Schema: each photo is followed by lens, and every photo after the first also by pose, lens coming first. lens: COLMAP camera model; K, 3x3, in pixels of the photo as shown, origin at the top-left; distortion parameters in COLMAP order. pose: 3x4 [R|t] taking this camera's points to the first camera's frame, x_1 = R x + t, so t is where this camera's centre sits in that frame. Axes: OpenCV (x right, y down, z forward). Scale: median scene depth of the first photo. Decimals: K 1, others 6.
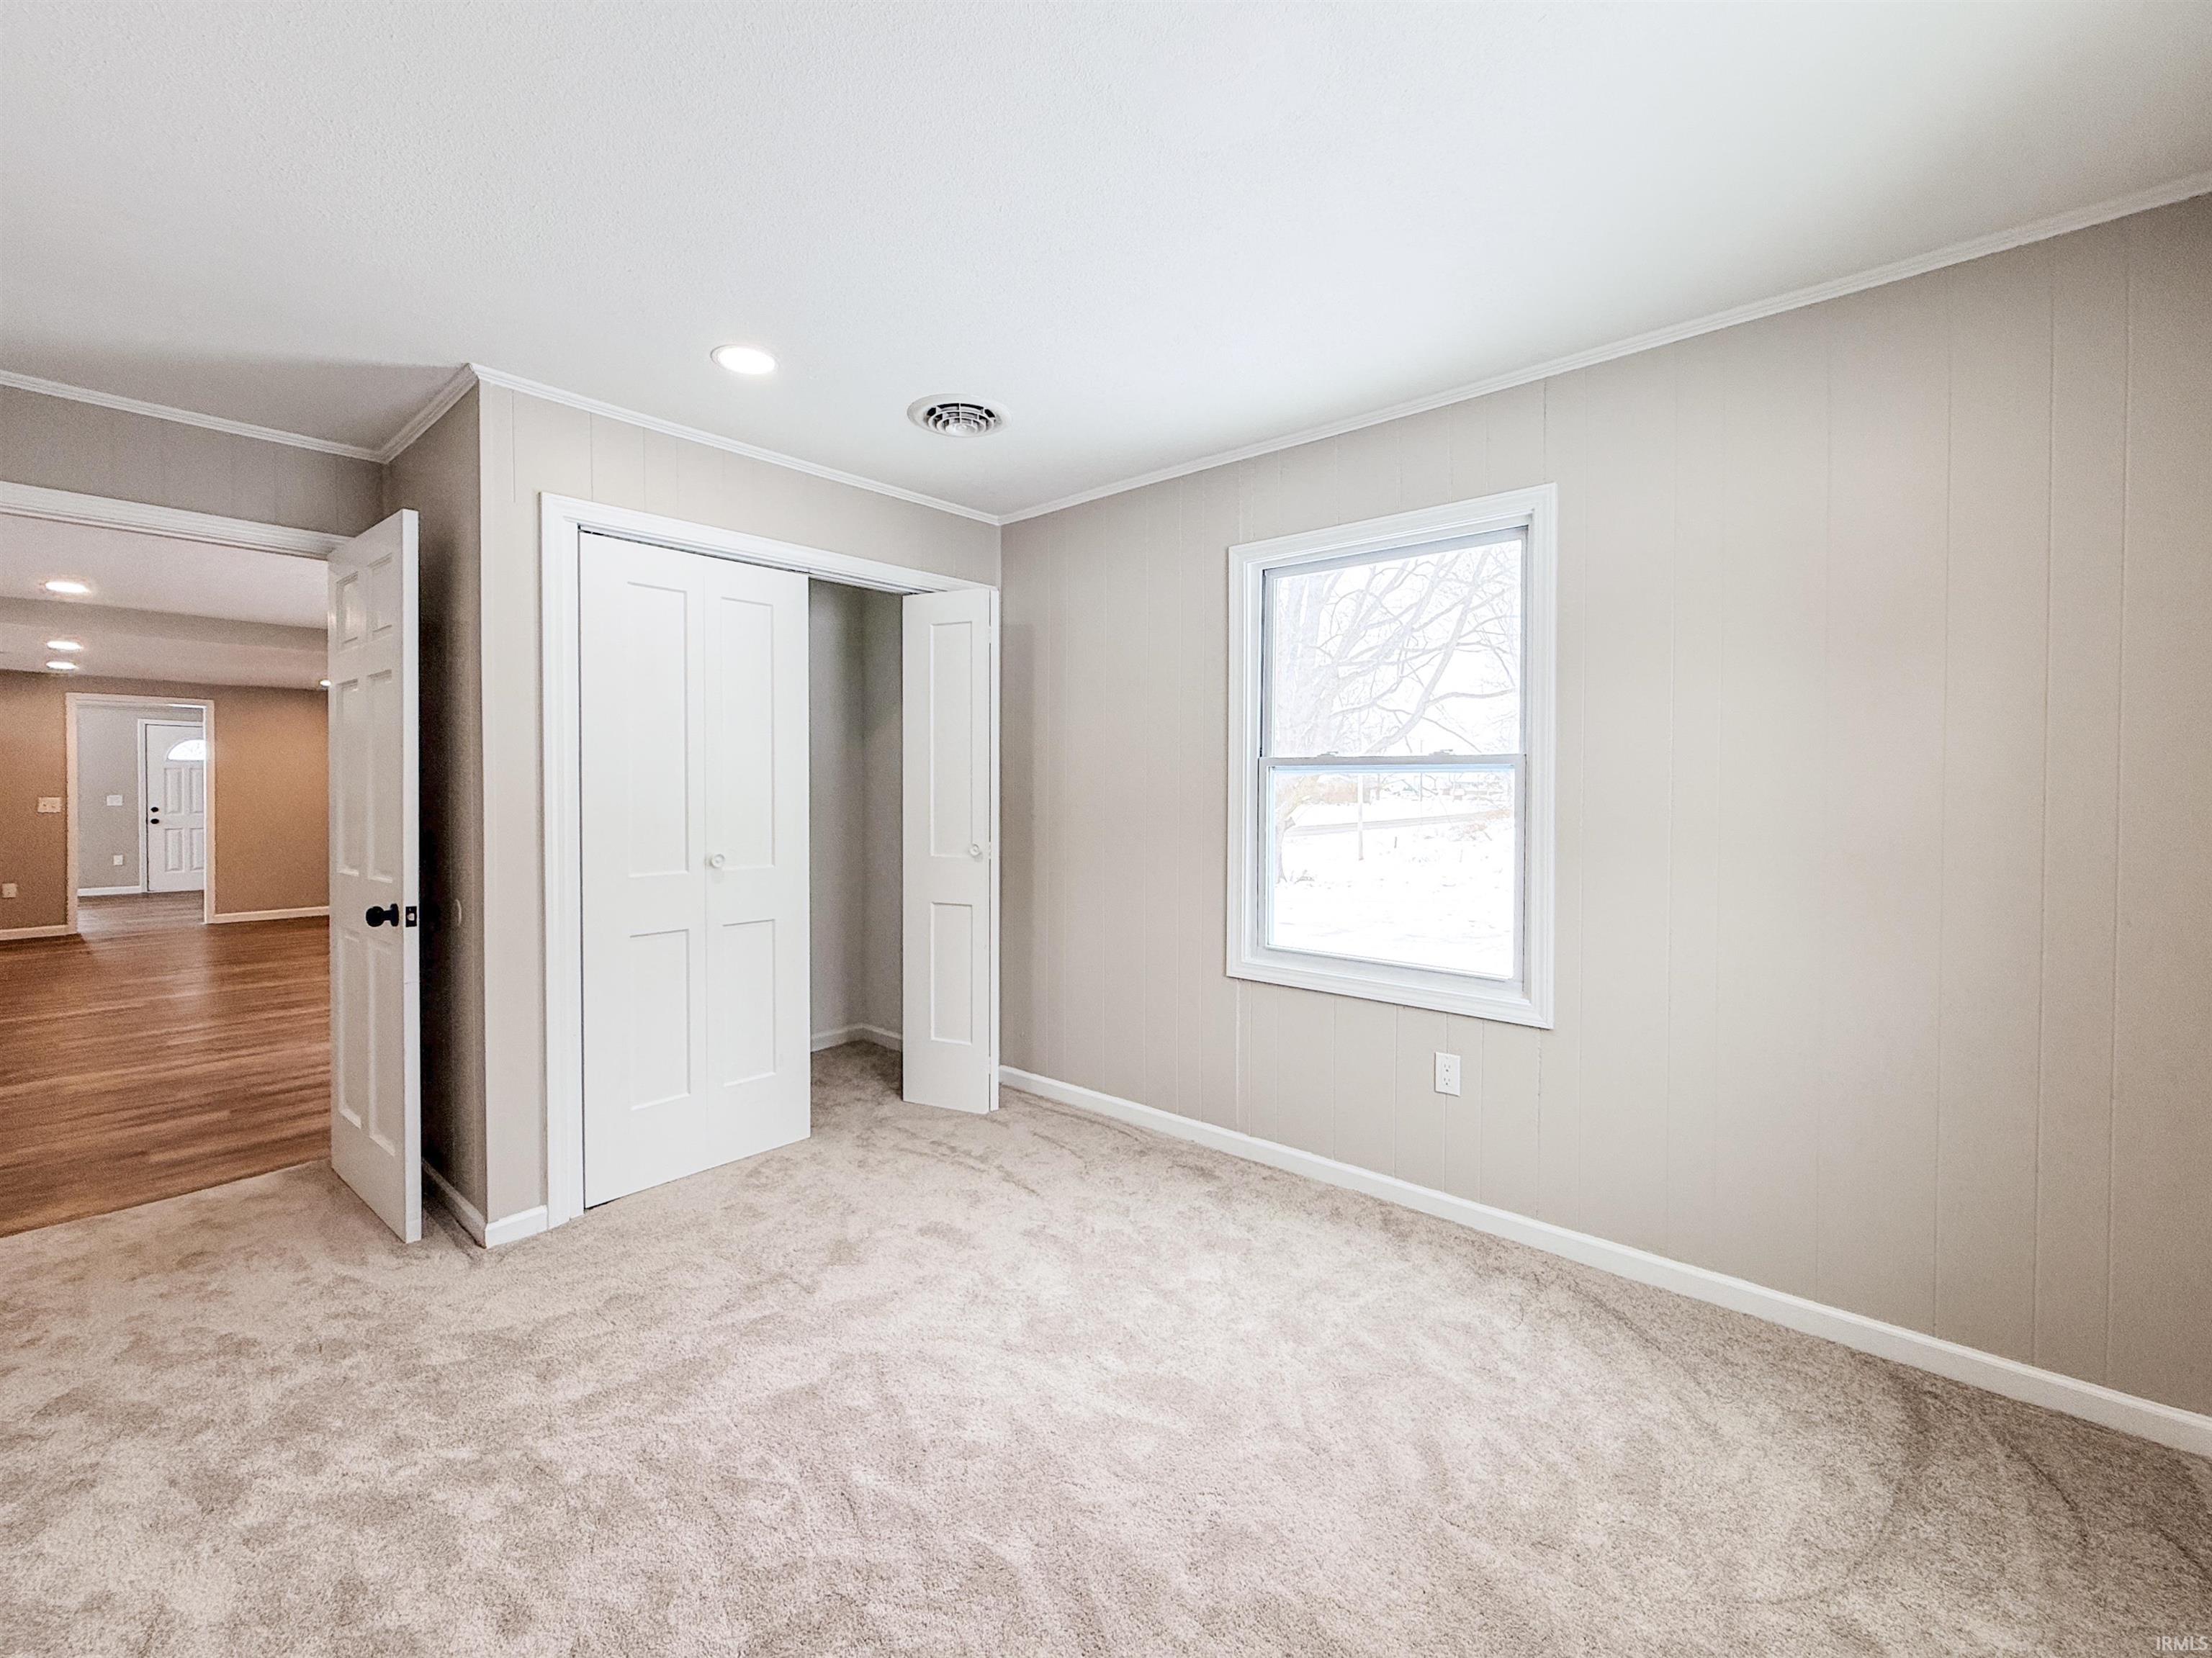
lens RADIAL K [[882.7, 0, 1106.0], [0, 882.7, 829.0], [0, 0, 1]] dist [-0.000292, -0.000079]
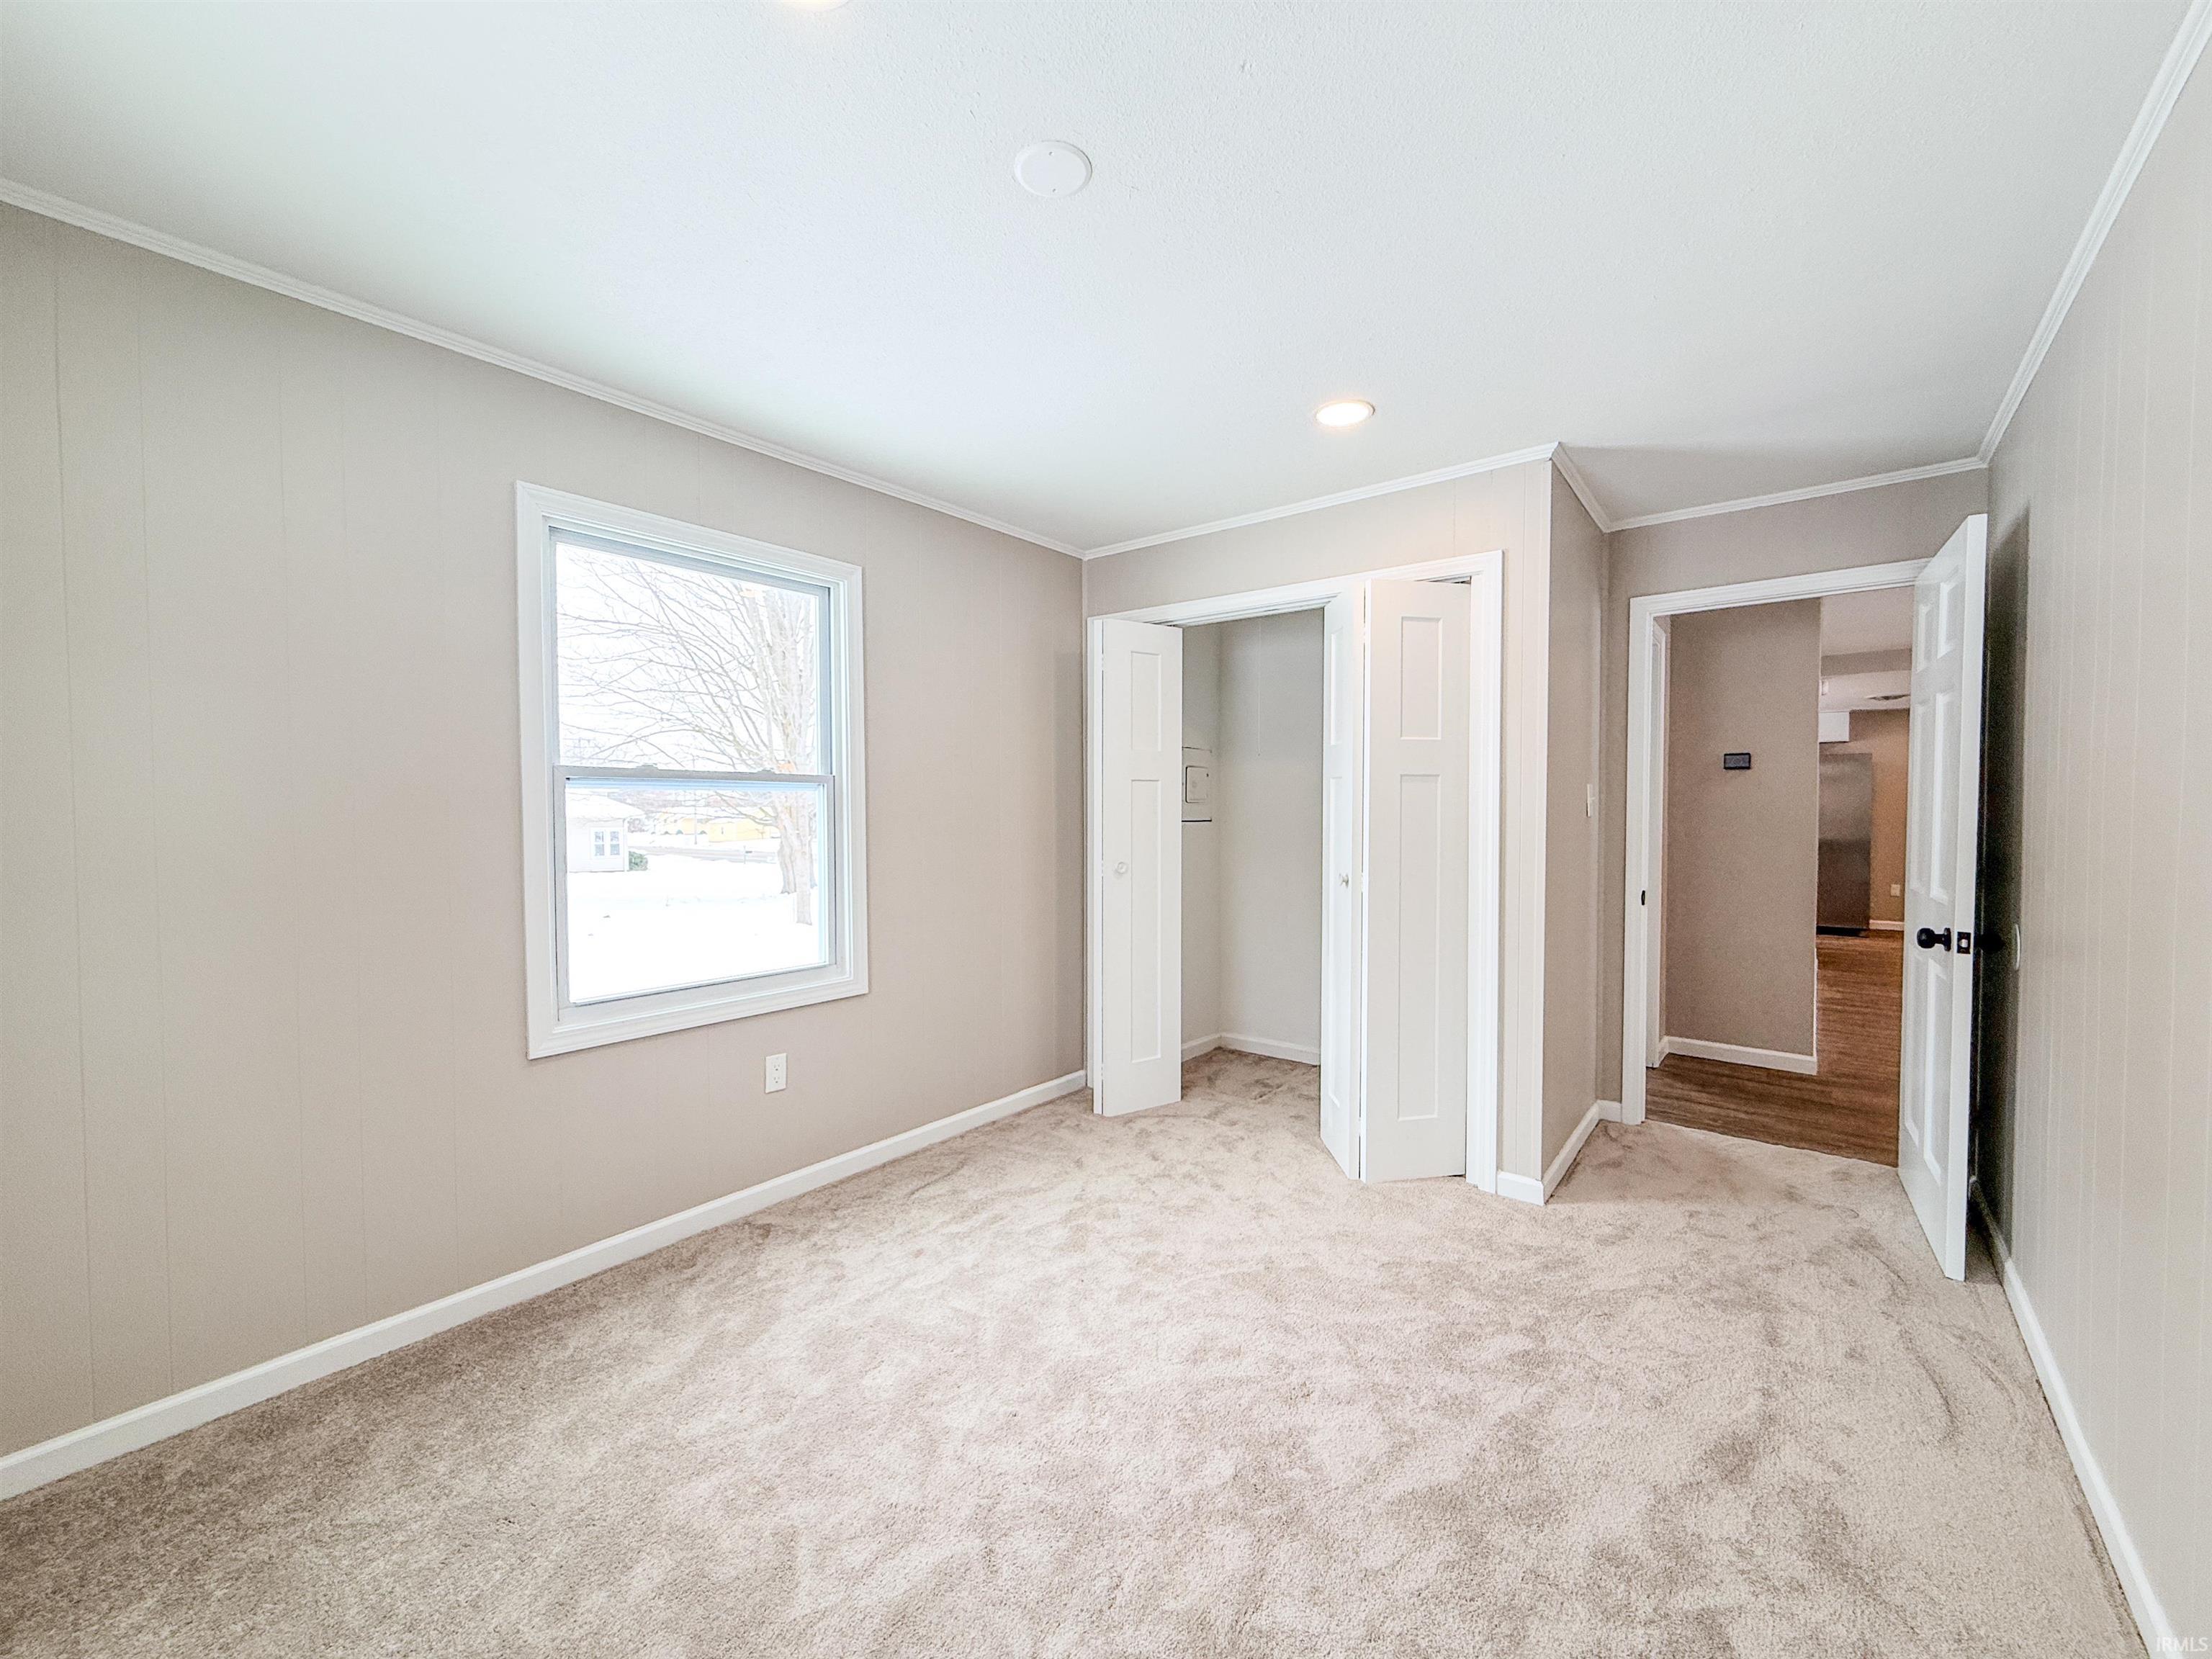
lens RADIAL K [[913.5, 0, 1110.5], [0, 913.5, 829.1], [0, 0, 1]] dist [-0.000854, -0.000342]
pose [[-0.024350, -0.032890, 0.999162, -0.764627], [0.048688, 0.998234, 0.034046, -0.033192], [-0.998517, 0.049476, -0.022706, 0.628337]]
